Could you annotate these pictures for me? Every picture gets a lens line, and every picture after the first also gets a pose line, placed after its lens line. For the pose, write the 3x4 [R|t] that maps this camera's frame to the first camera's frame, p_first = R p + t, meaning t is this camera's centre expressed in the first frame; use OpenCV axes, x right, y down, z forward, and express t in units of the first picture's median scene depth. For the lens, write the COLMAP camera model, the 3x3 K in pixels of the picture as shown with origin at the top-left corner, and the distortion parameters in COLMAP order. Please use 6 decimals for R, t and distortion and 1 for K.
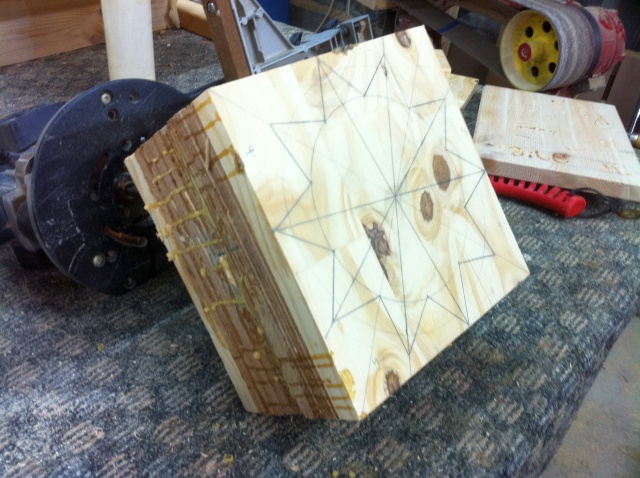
lens RADIAL K [[645.4, 0, 332.3], [0, 645.4, 213.5], [0, 0, 1]] dist [0.018708, 0.000000]
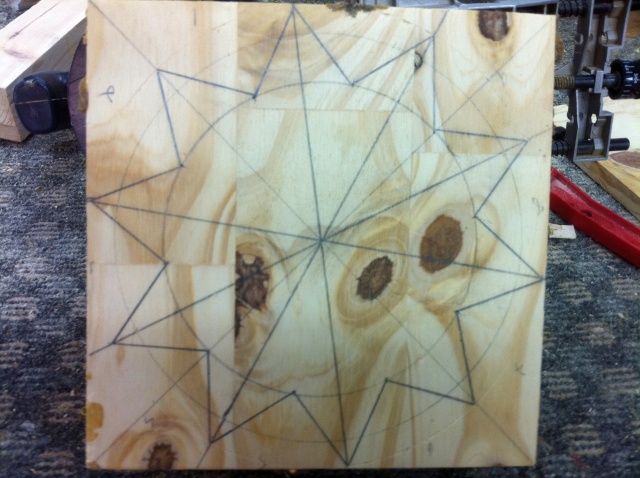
lens RADIAL K [[645.4, 0, 323.8], [0, 645.4, 237.8], [0, 0, 1]] dist [0.018708, 0.000000]
pose [[0.705191, 0.457286, -0.541843, 0.460893], [-0.385384, 0.888684, 0.248436, -0.196604], [0.595134, 0.033623, 0.802923, 0.459489]]
